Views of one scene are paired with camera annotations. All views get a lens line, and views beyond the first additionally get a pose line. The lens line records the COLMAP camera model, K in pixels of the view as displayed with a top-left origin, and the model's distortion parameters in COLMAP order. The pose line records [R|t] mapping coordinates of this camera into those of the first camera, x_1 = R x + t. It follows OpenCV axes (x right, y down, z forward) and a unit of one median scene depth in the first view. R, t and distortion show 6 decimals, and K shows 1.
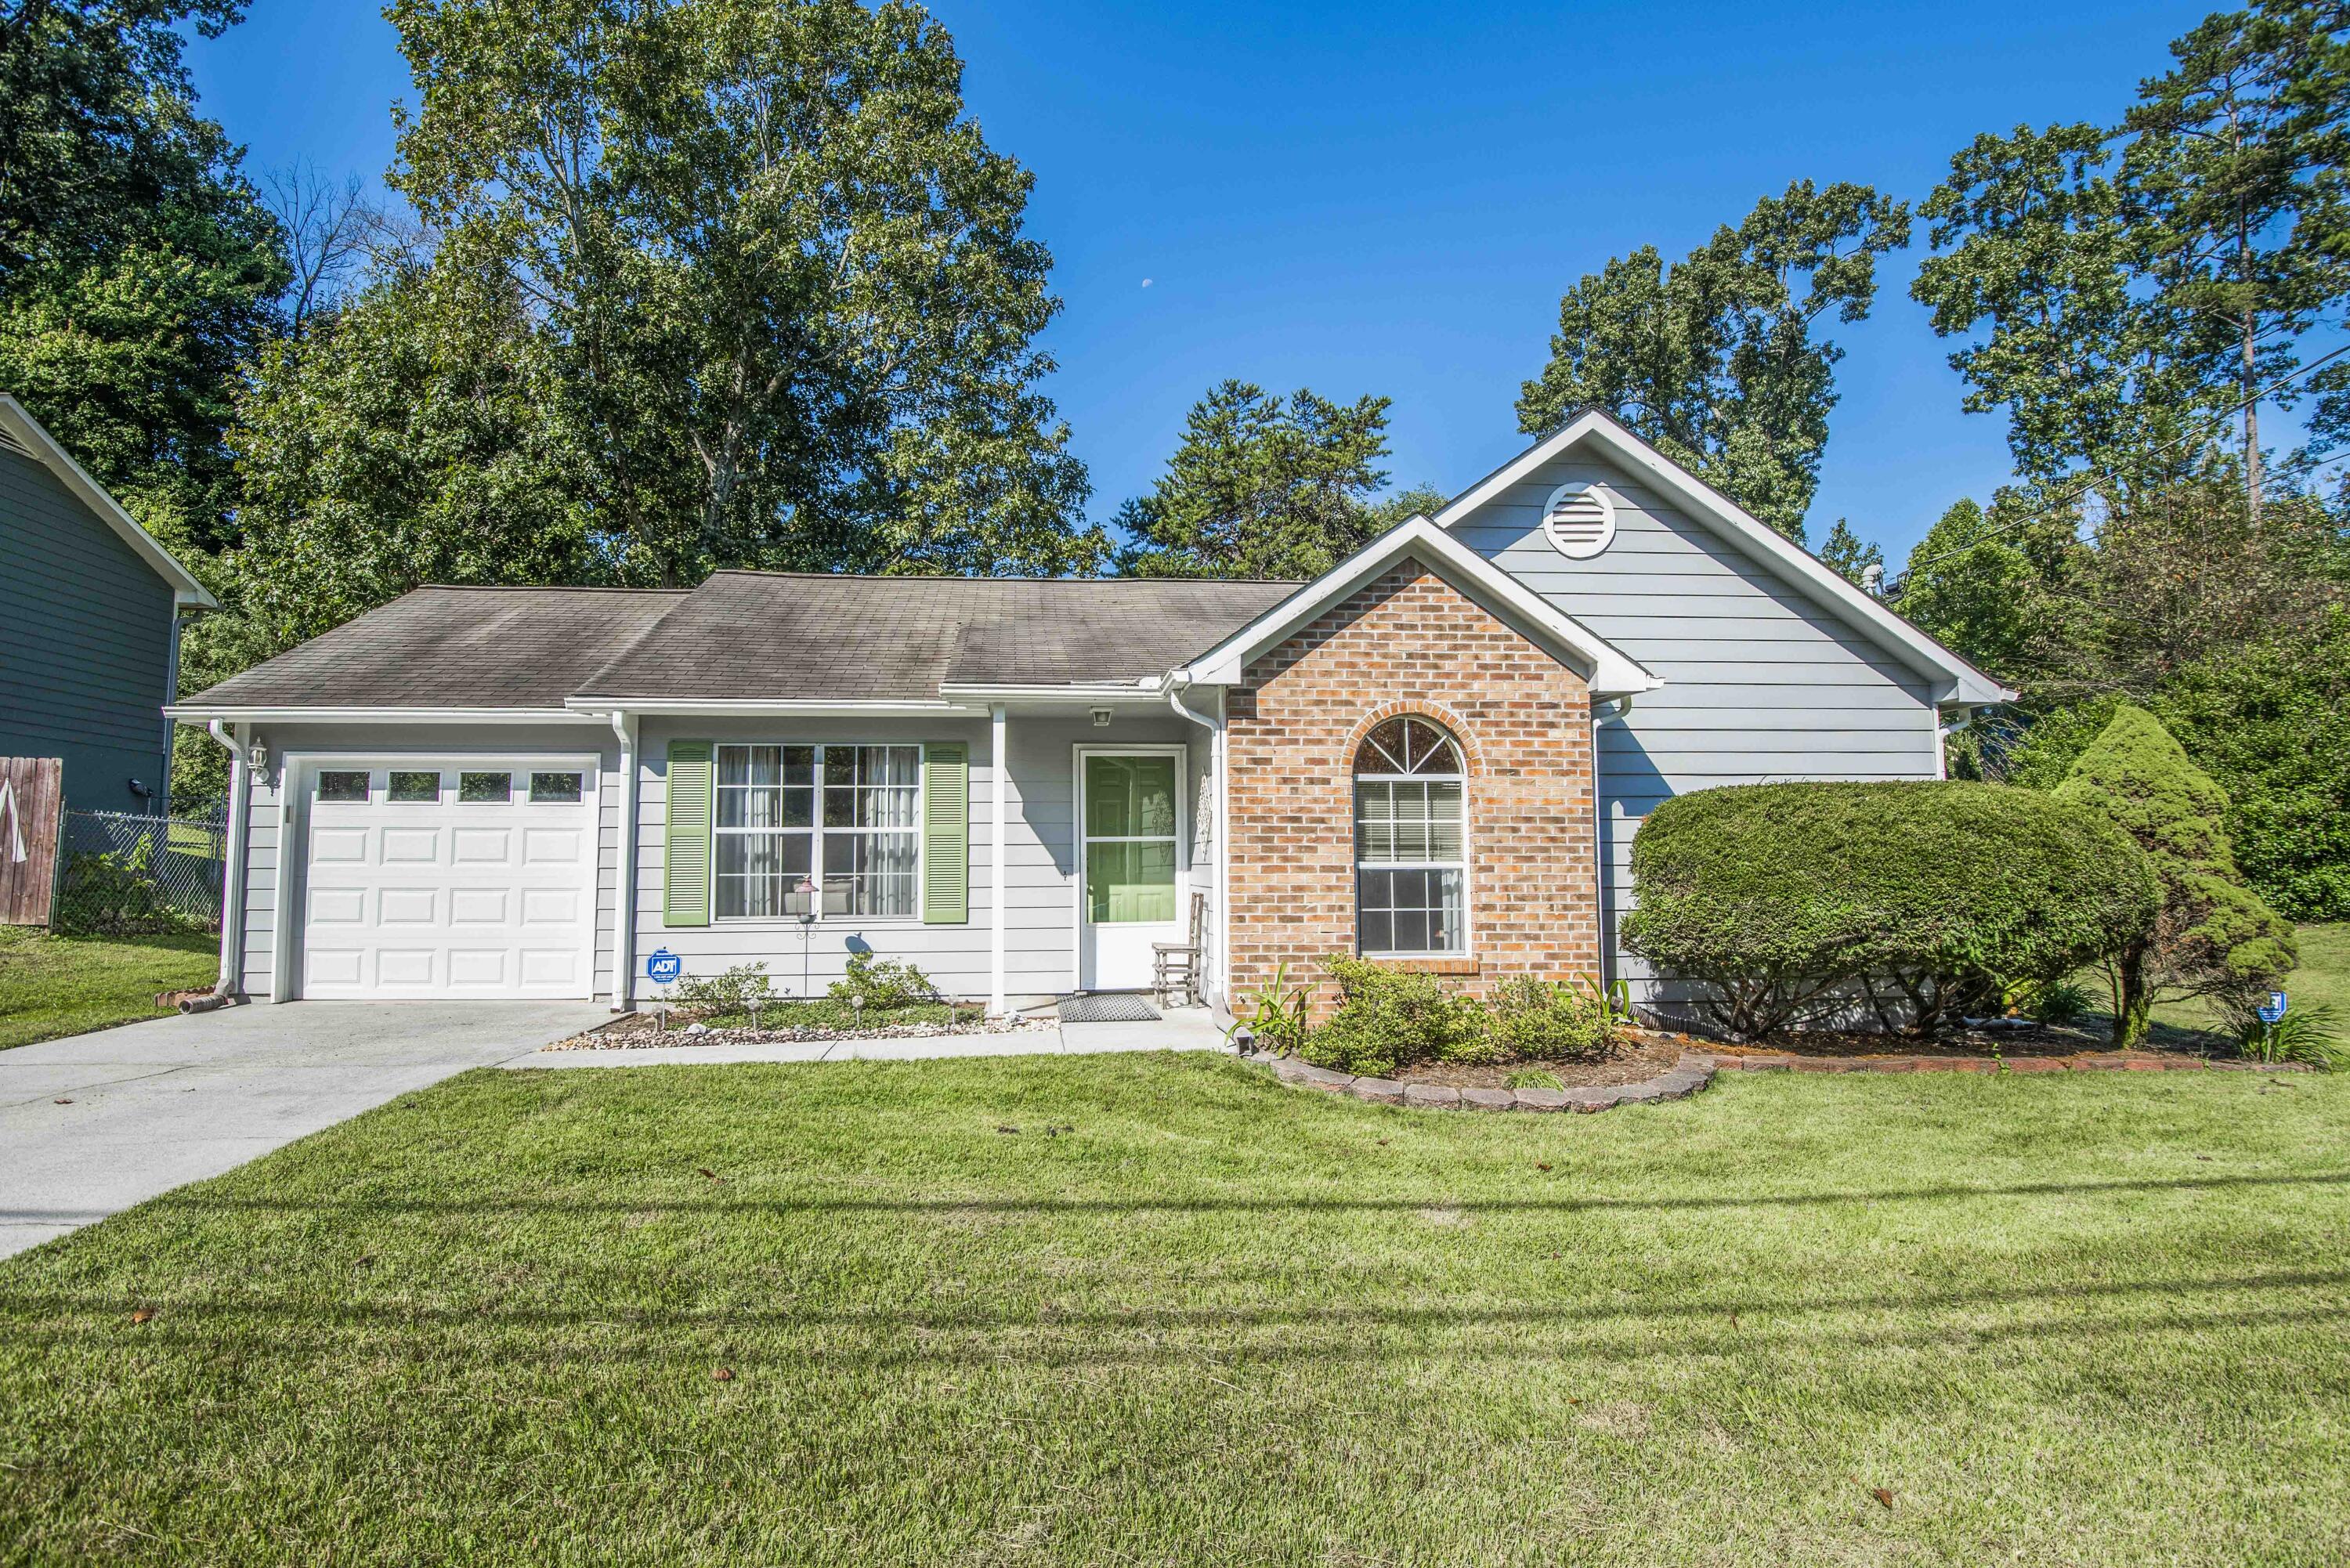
lens RADIAL K [[1140.2, 0, 1172.1], [0, 1140.2, 759.3], [0, 0, 1]] dist [-0.000601, -0.034705]
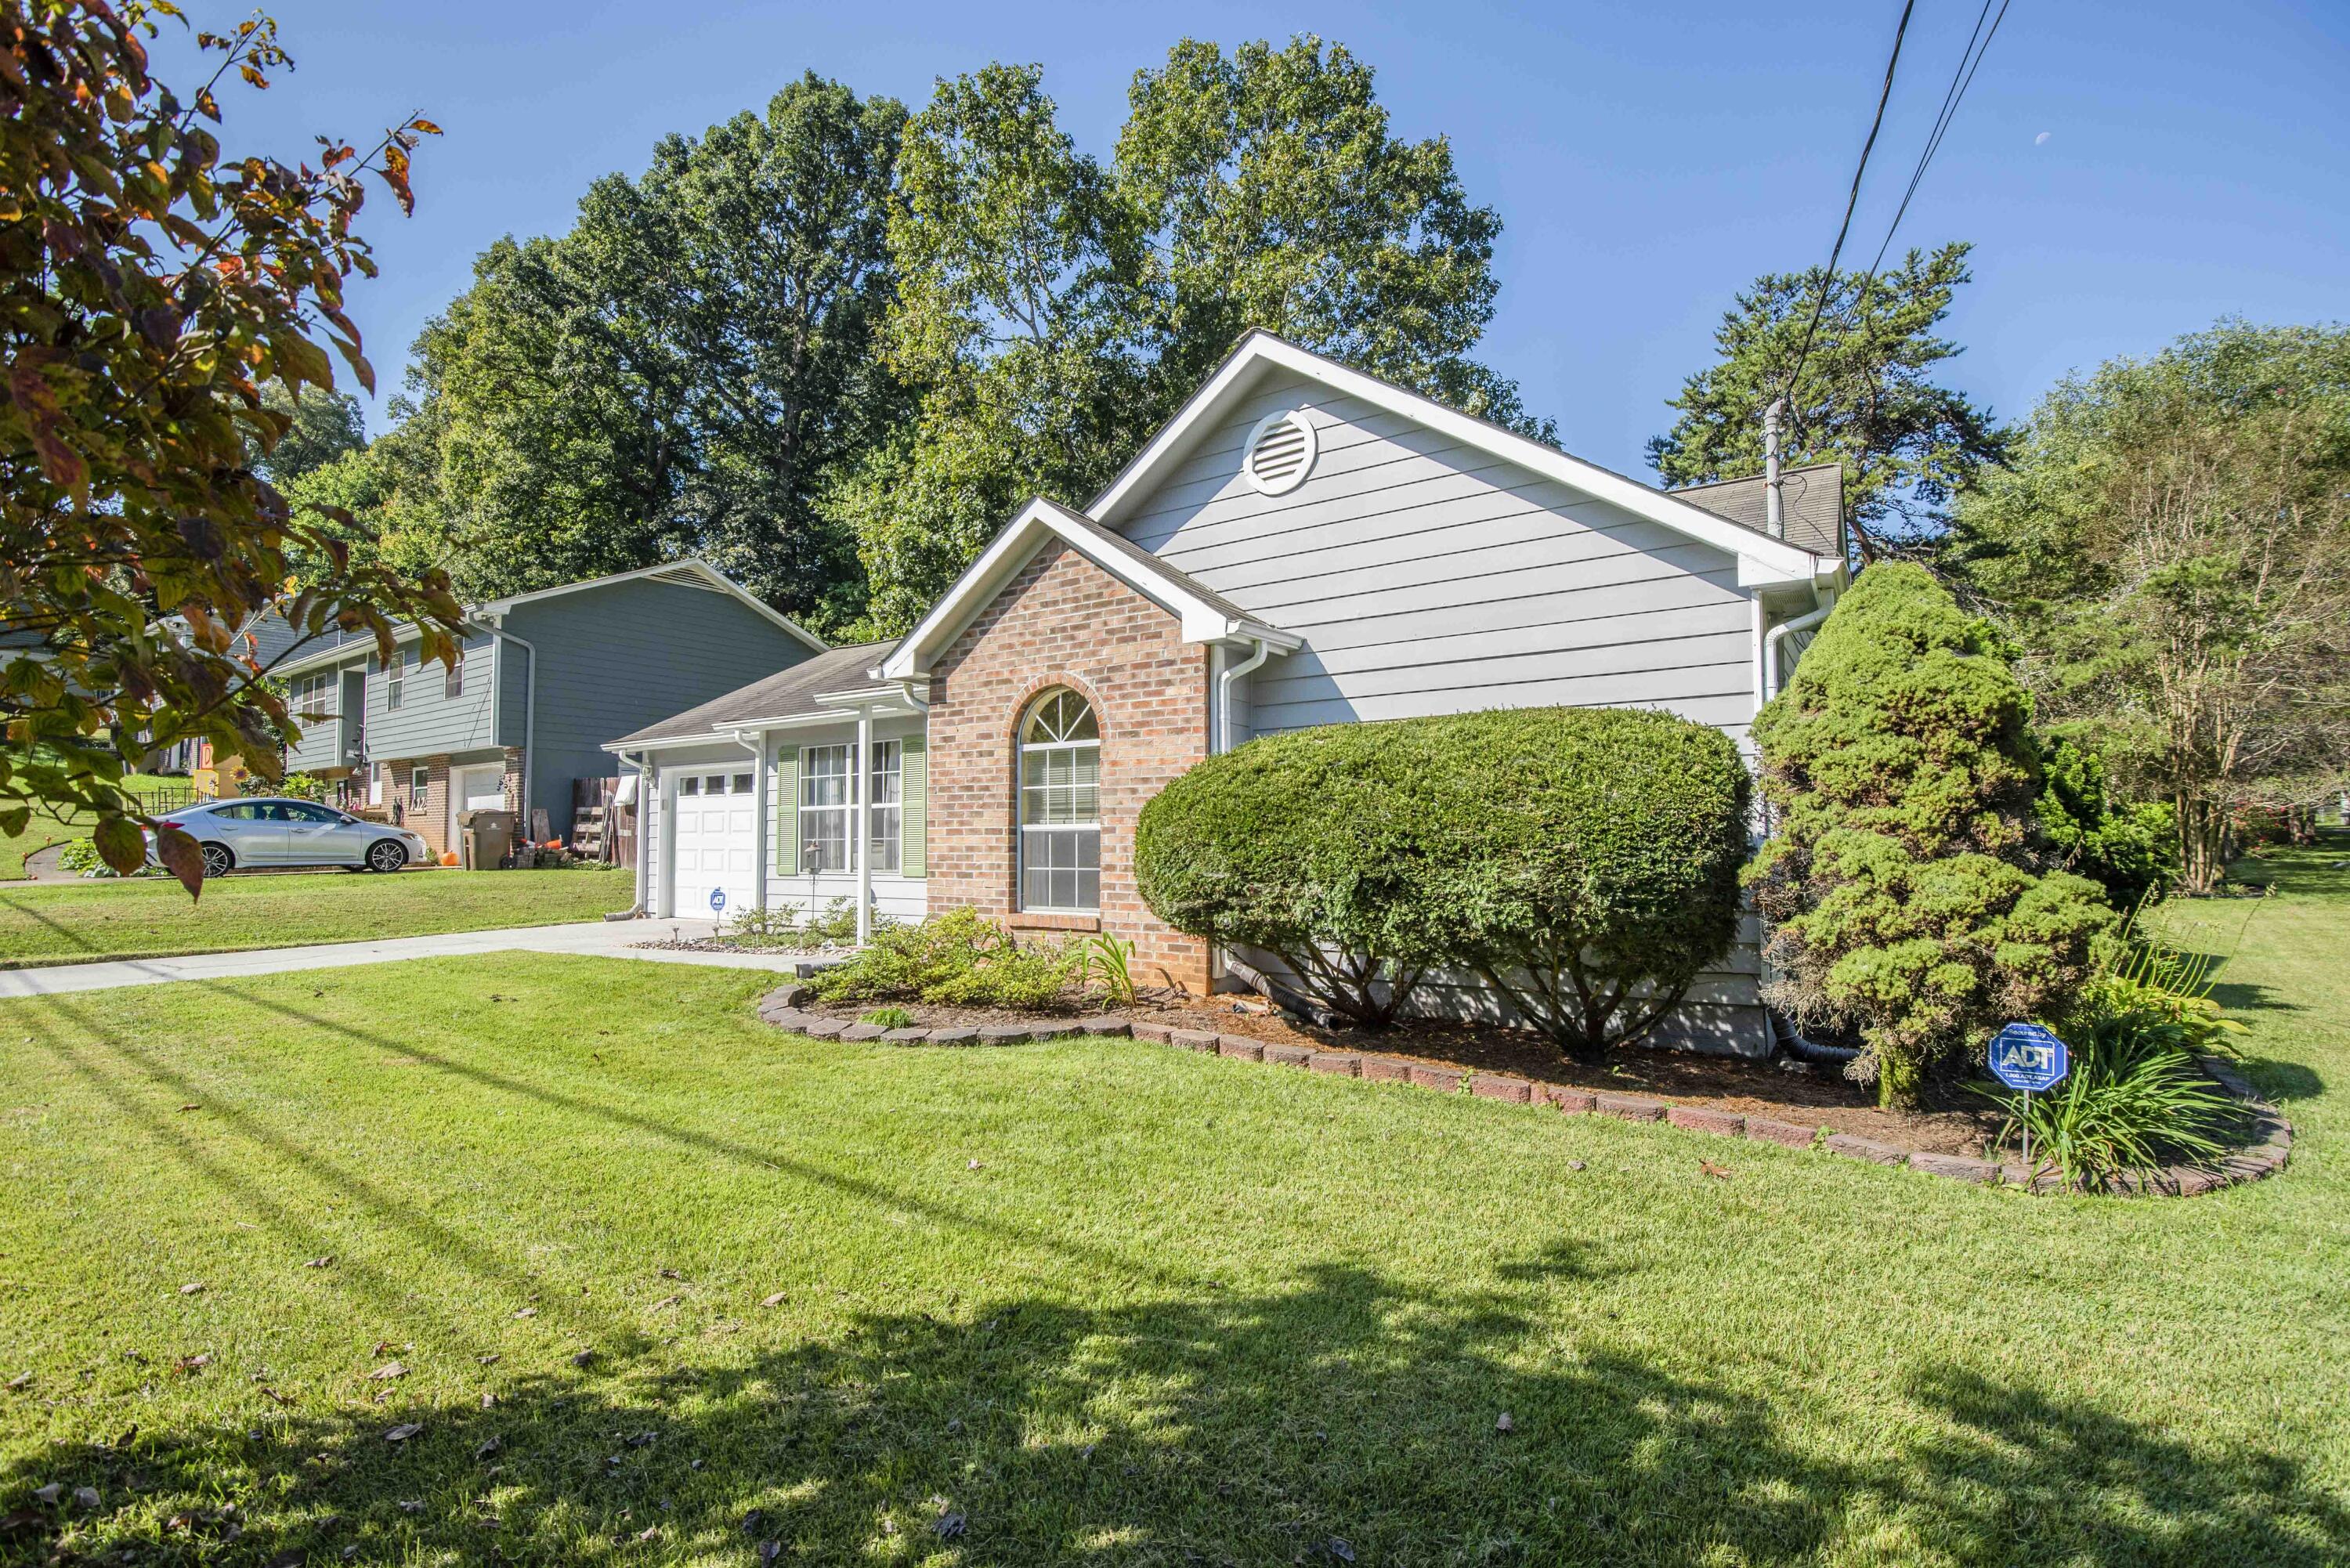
lens RADIAL K [[1068.0, 0, 1130.2], [0, 1068.0, 777.9], [0, 0, 1]] dist [-0.017540, -0.000242]
pose [[0.773119, -0.039370, -0.633038, 0.769890], [0.062635, 0.997932, 0.014431, 0.031381], [0.631161, -0.050807, 0.773986, 0.233437]]
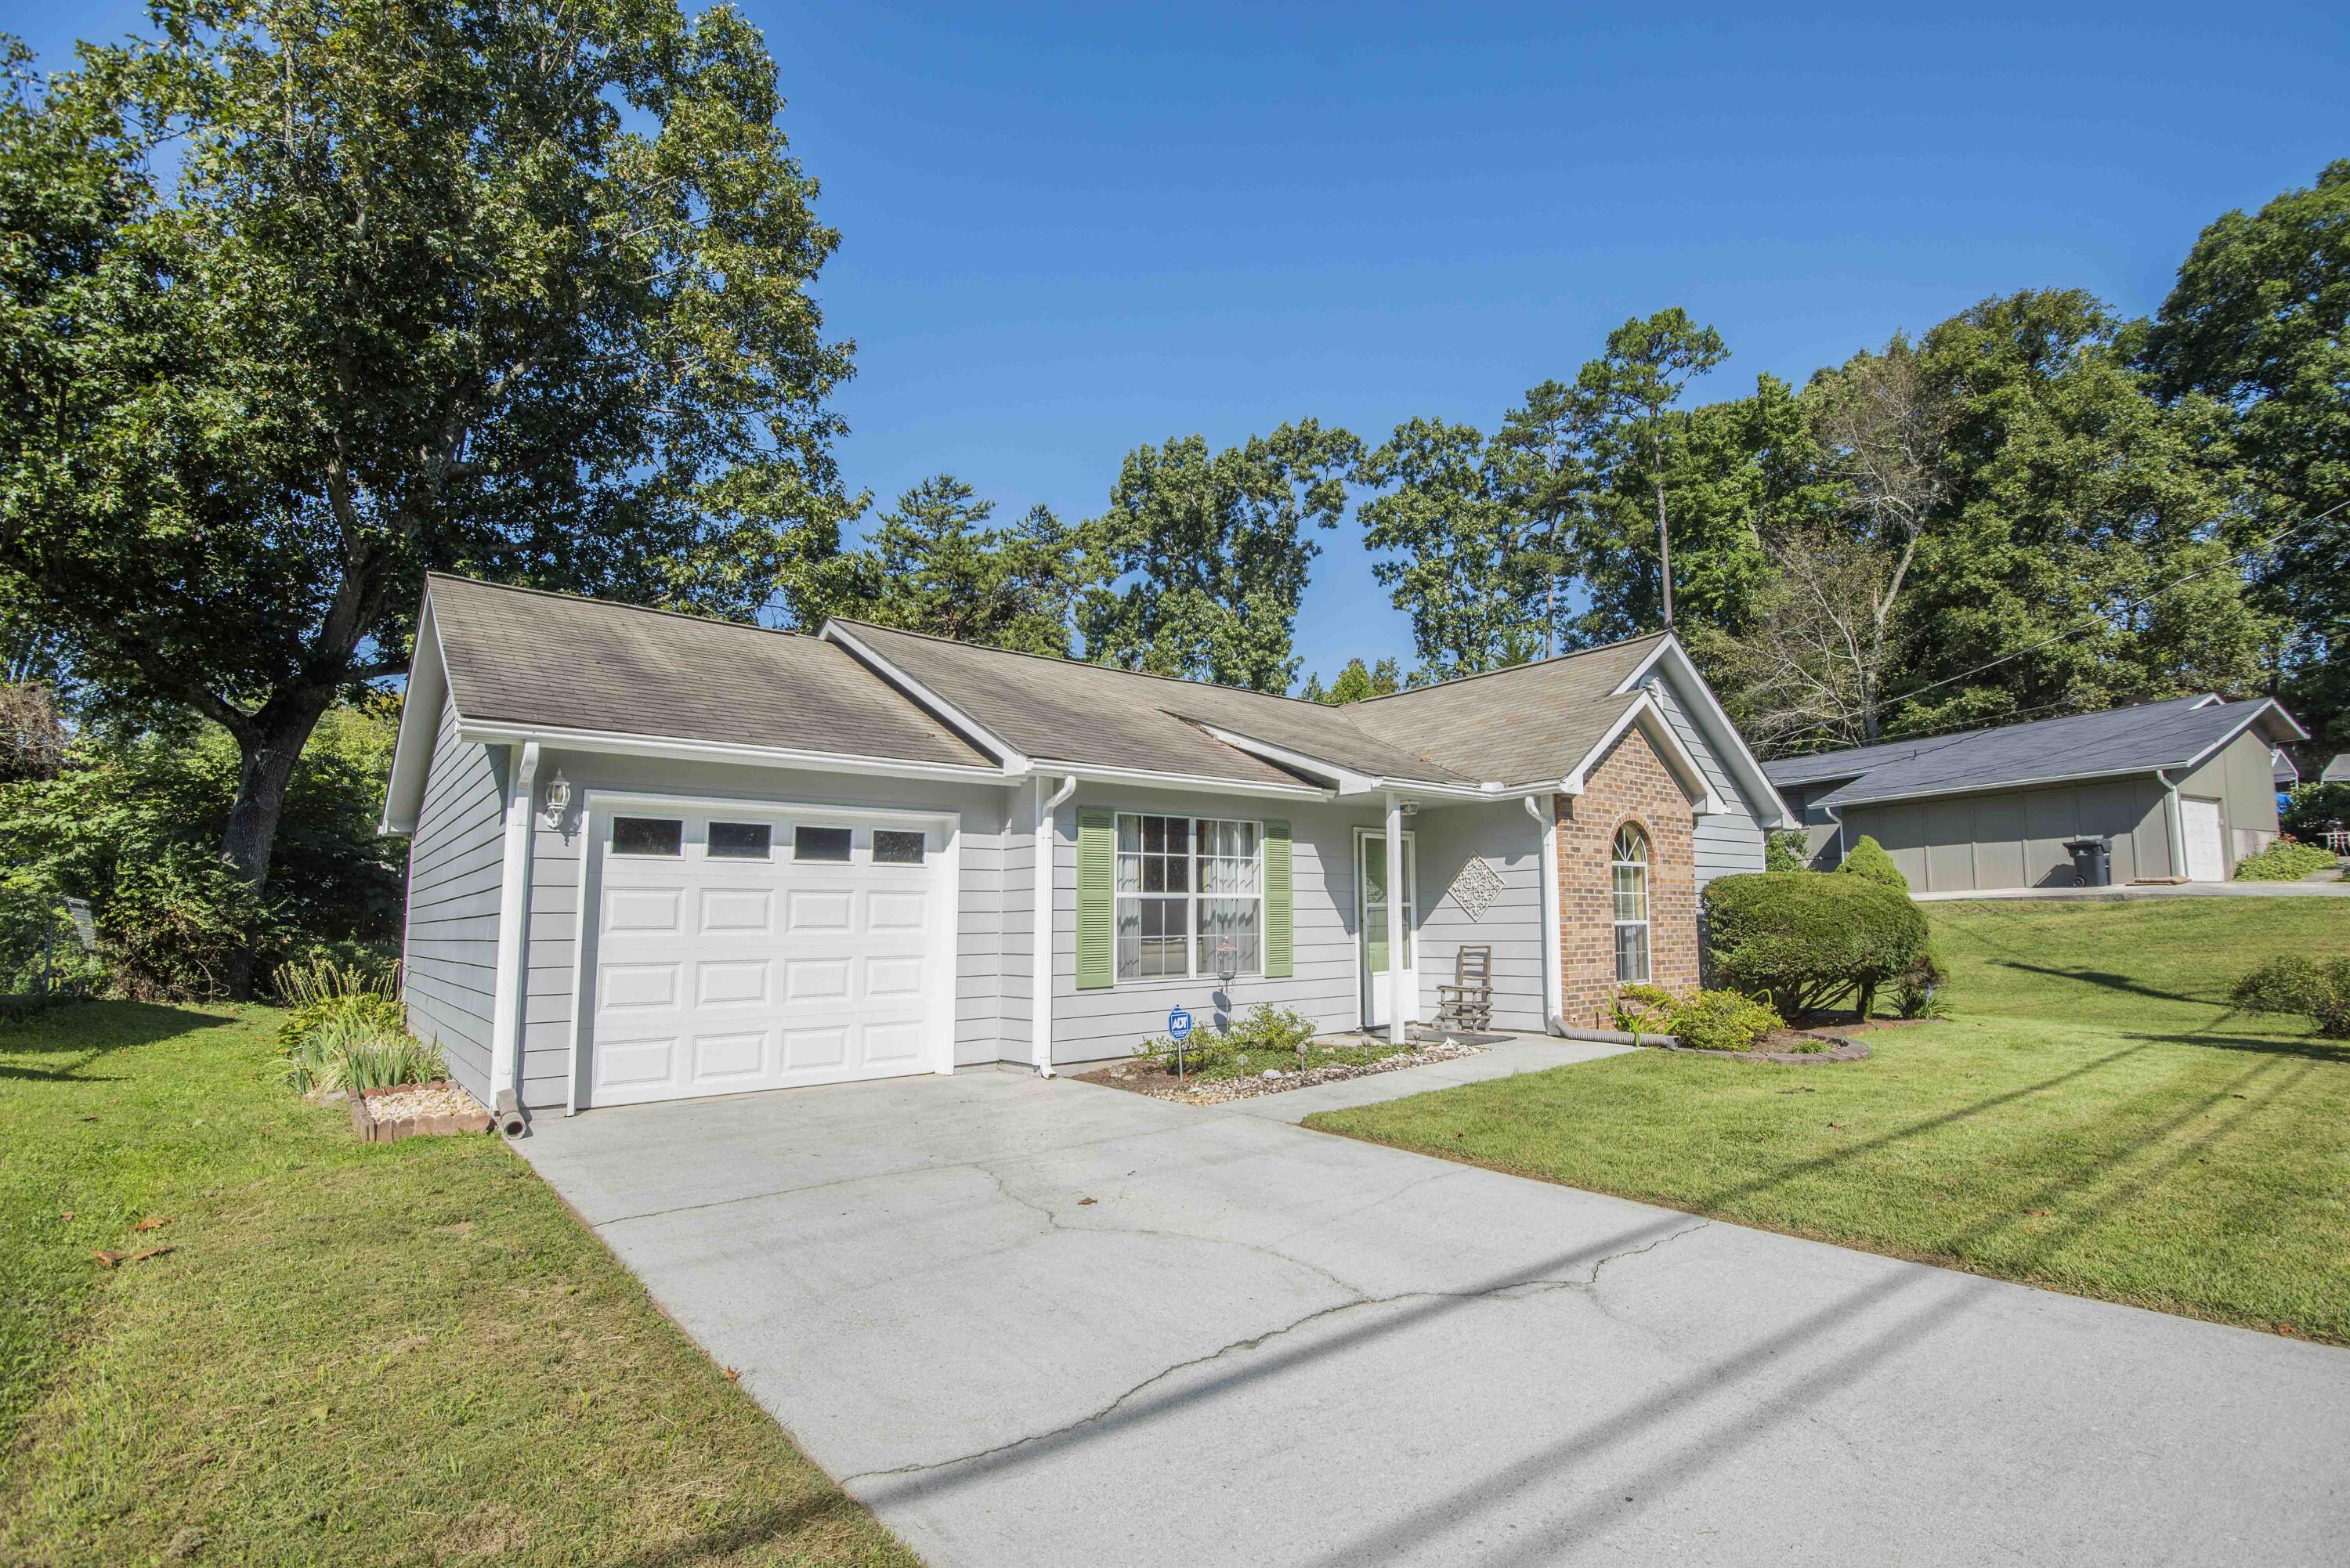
lens RADIAL K [[1074.6, 0, 1193.2], [0, 1074.6, 804.1], [0, 0, 1]] dist [-0.015603, -0.000574]
pose [[0.816464, 0.058645, 0.574410, -0.919361], [-0.041266, 0.998211, -0.043258, 0.019205], [-0.575920, 0.011615, 0.817424, 0.156650]]
